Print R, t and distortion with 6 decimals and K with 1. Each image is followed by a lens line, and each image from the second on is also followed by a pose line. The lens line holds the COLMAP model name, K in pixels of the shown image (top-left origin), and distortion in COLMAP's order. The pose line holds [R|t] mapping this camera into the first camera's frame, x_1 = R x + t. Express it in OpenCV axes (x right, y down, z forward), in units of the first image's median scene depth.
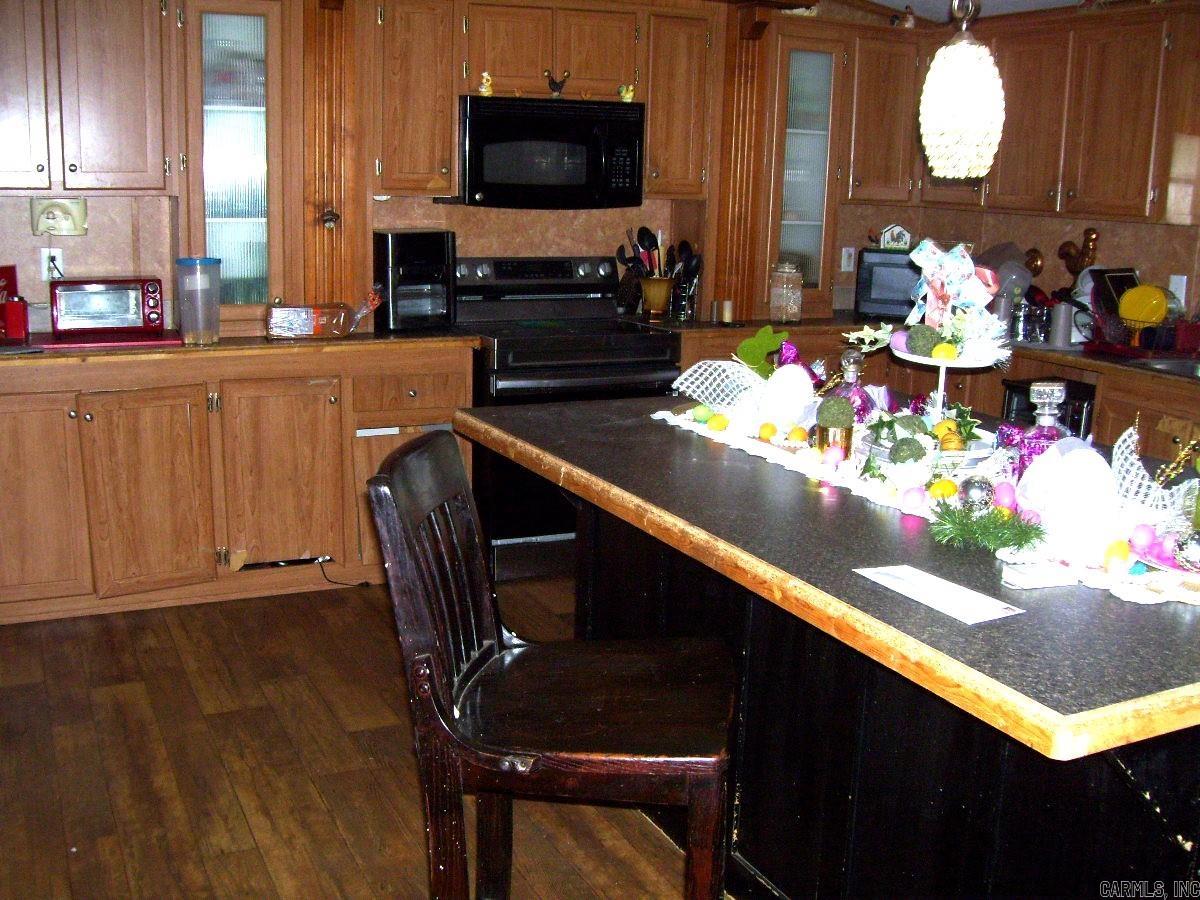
lens RADIAL K [[1272.1, 0, 608.2], [0, 1272.1, 443.4], [0, 0, 1]] dist [-0.095321, 0.000000]
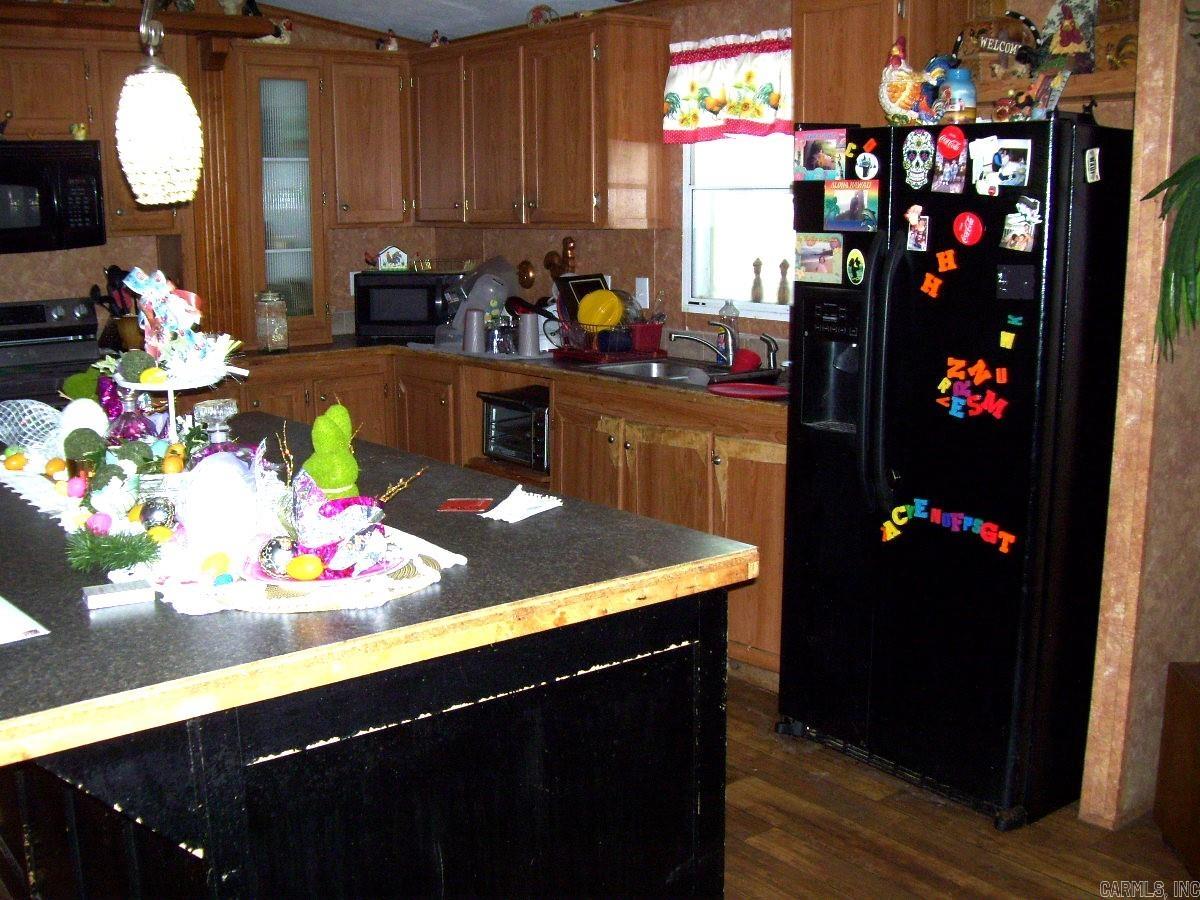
lens RADIAL K [[1272.1, 0, 601.9], [0, 1272.1, 454.8], [0, 0, 1]] dist [-0.095321, 0.000000]
pose [[0.980751, -0.080030, 0.178109, 0.218859], [0.082112, 0.996614, -0.004336, 0.011879], [-0.177159, 0.018877, 0.984001, -0.022119]]
